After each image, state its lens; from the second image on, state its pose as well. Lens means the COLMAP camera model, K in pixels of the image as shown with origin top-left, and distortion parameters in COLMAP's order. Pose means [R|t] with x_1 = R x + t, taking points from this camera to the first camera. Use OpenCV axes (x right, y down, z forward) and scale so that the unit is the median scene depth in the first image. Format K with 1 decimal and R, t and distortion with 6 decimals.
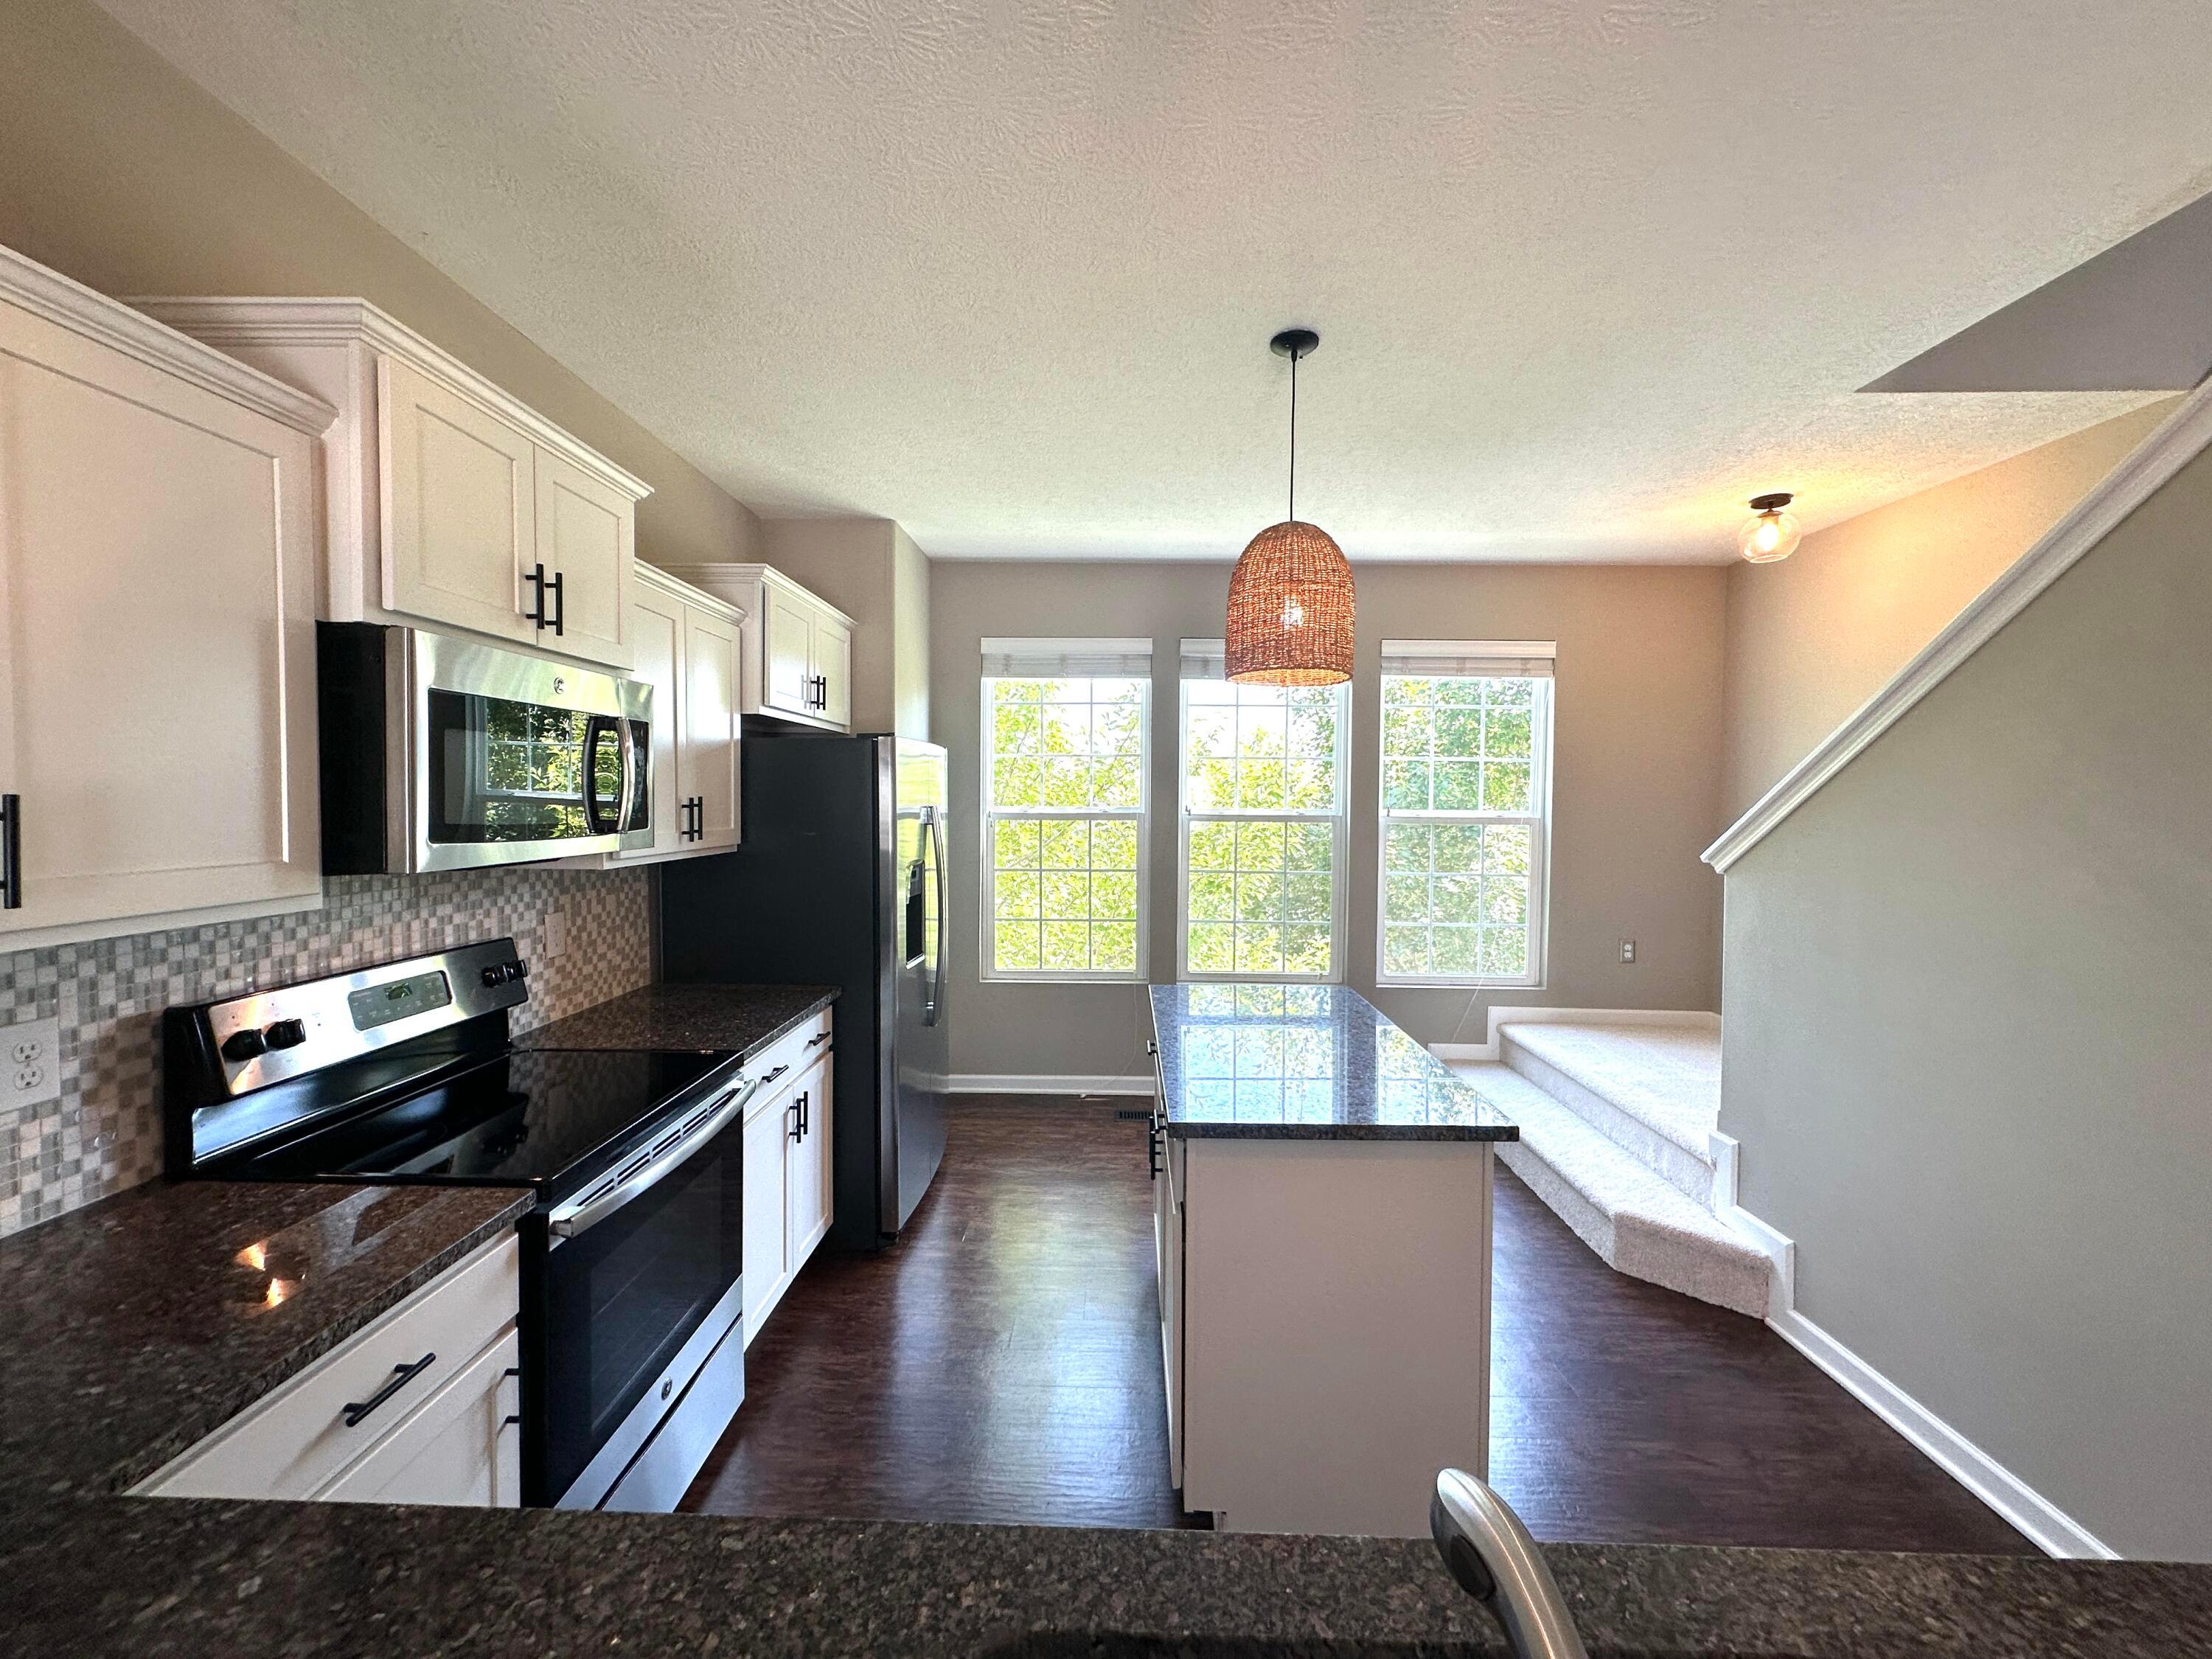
lens RADIAL K [[877.9, 0, 1101.4], [0, 877.9, 826.0], [0, 0, 1]] dist [-0.002635, 0.001230]
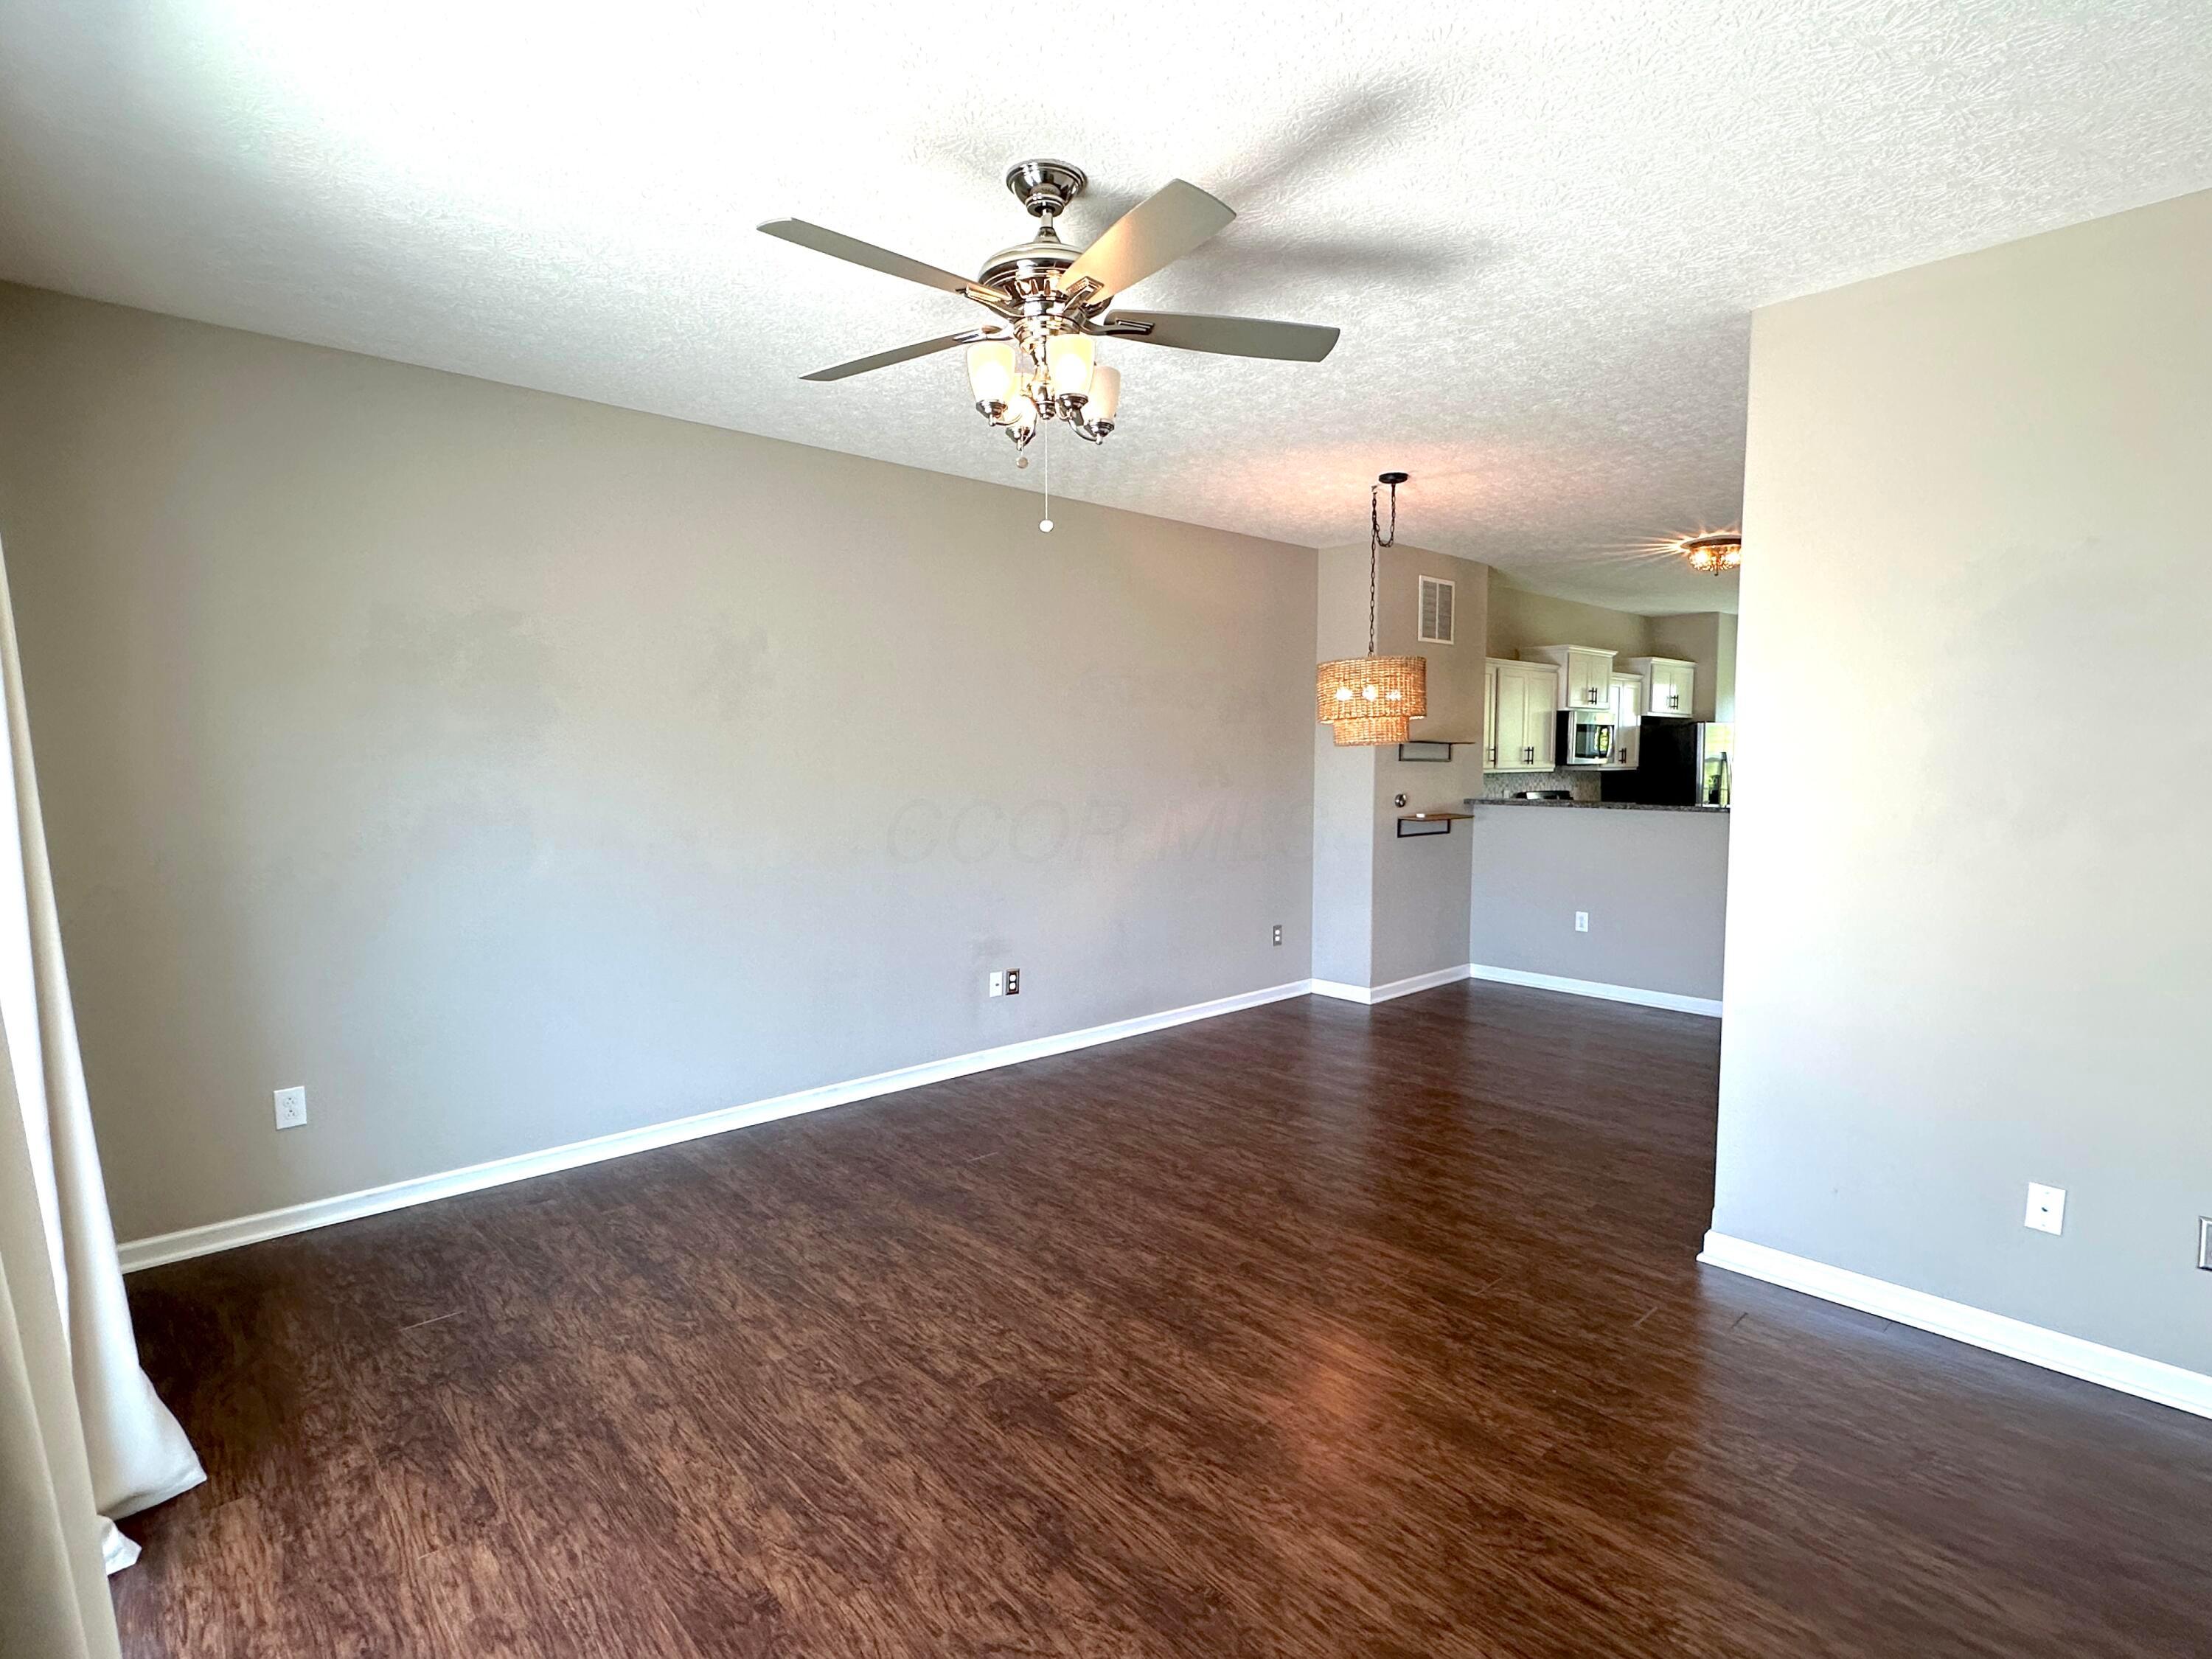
lens RADIAL K [[1094.8, 0, 1101.9], [0, 1094.8, 831.5], [0, 0, 1]] dist [0.012260, 0.000716]
pose [[0.690145, 0.044955, -0.722274, 1.012942], [-0.020576, 0.998884, 0.042510, 0.129392], [0.723379, -0.014477, 0.690300, -2.860906]]
